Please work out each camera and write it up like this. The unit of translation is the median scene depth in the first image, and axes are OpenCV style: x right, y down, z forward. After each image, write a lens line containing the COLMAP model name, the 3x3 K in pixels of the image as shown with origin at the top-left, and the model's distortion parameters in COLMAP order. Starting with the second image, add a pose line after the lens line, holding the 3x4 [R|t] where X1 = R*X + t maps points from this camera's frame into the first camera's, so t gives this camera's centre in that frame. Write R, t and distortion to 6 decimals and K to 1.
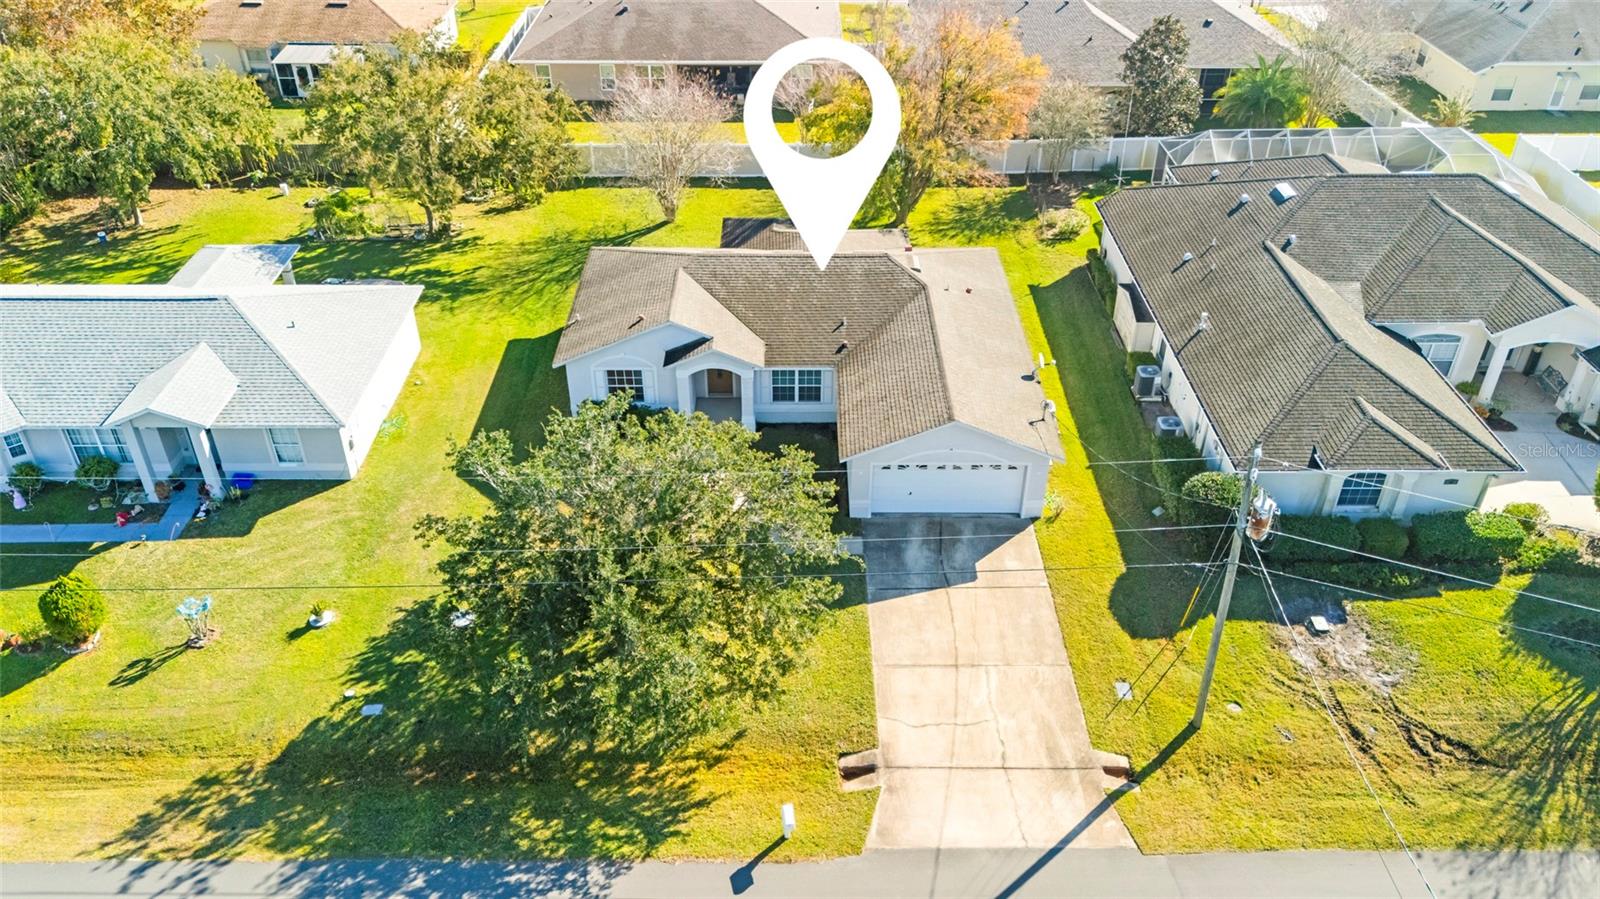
lens RADIAL K [[1202.6, 0, 800.0], [0, 1202.6, 449.5], [0, 0, 1]] dist [0.071125, -0.057137]
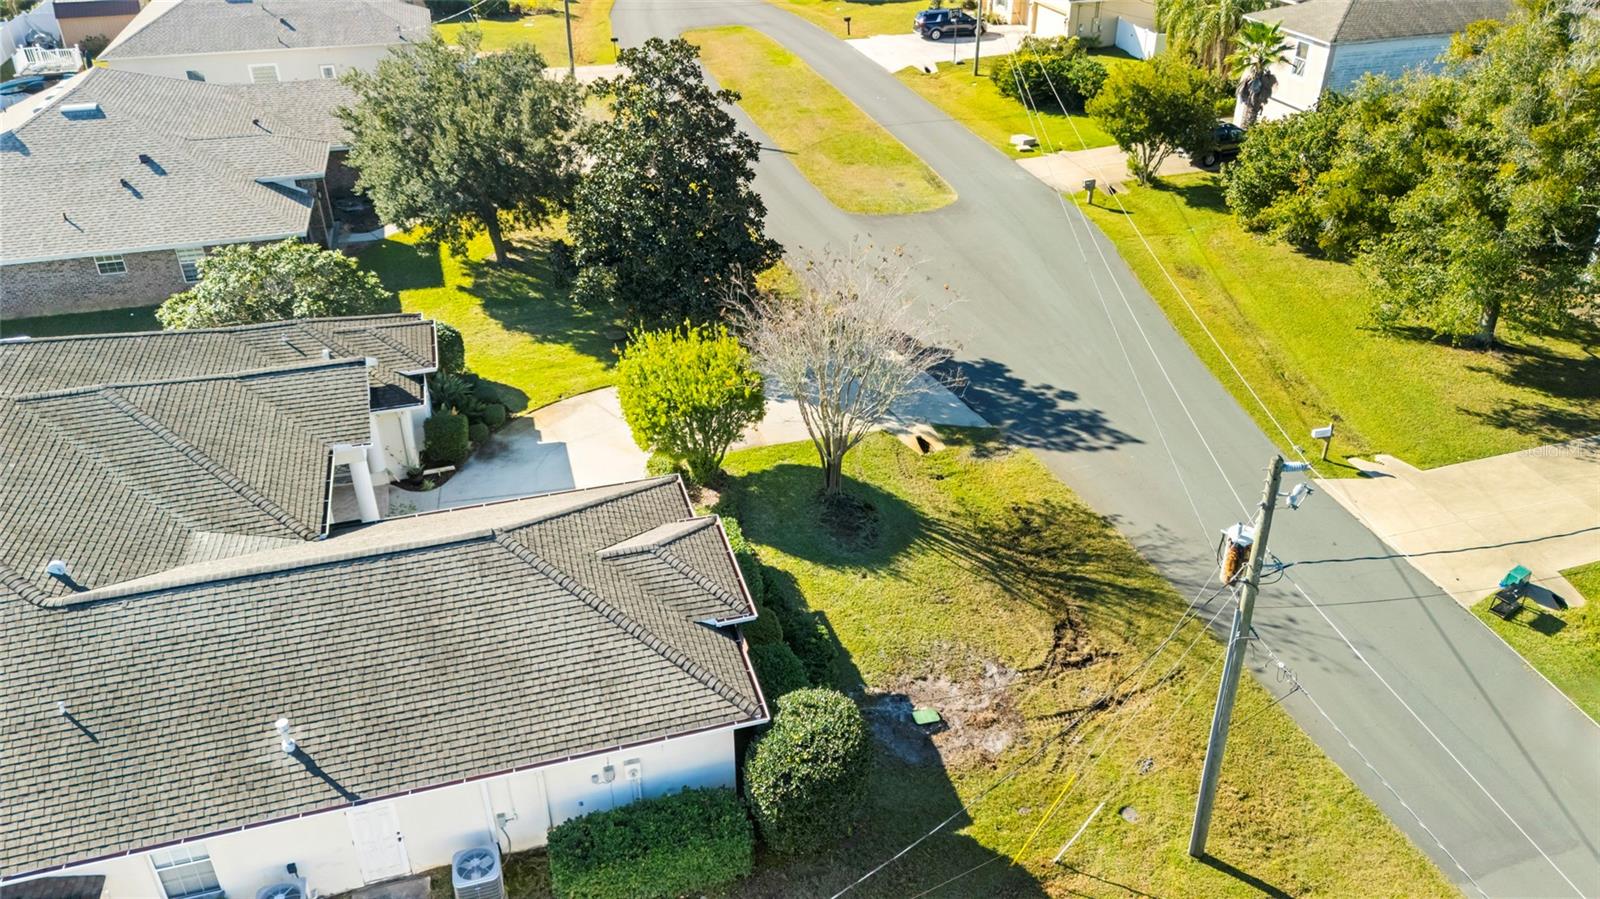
lens RADIAL K [[1202.6, 0, 800.0], [0, 1202.6, 449.5], [0, 0, 1]] dist [0.071125, -0.057137]
pose [[-0.268003, -0.495463, 0.826251, -0.068118], [0.550781, 0.624857, 0.553348, -0.373253], [-0.790453, 0.603382, 0.105428, 0.823071]]
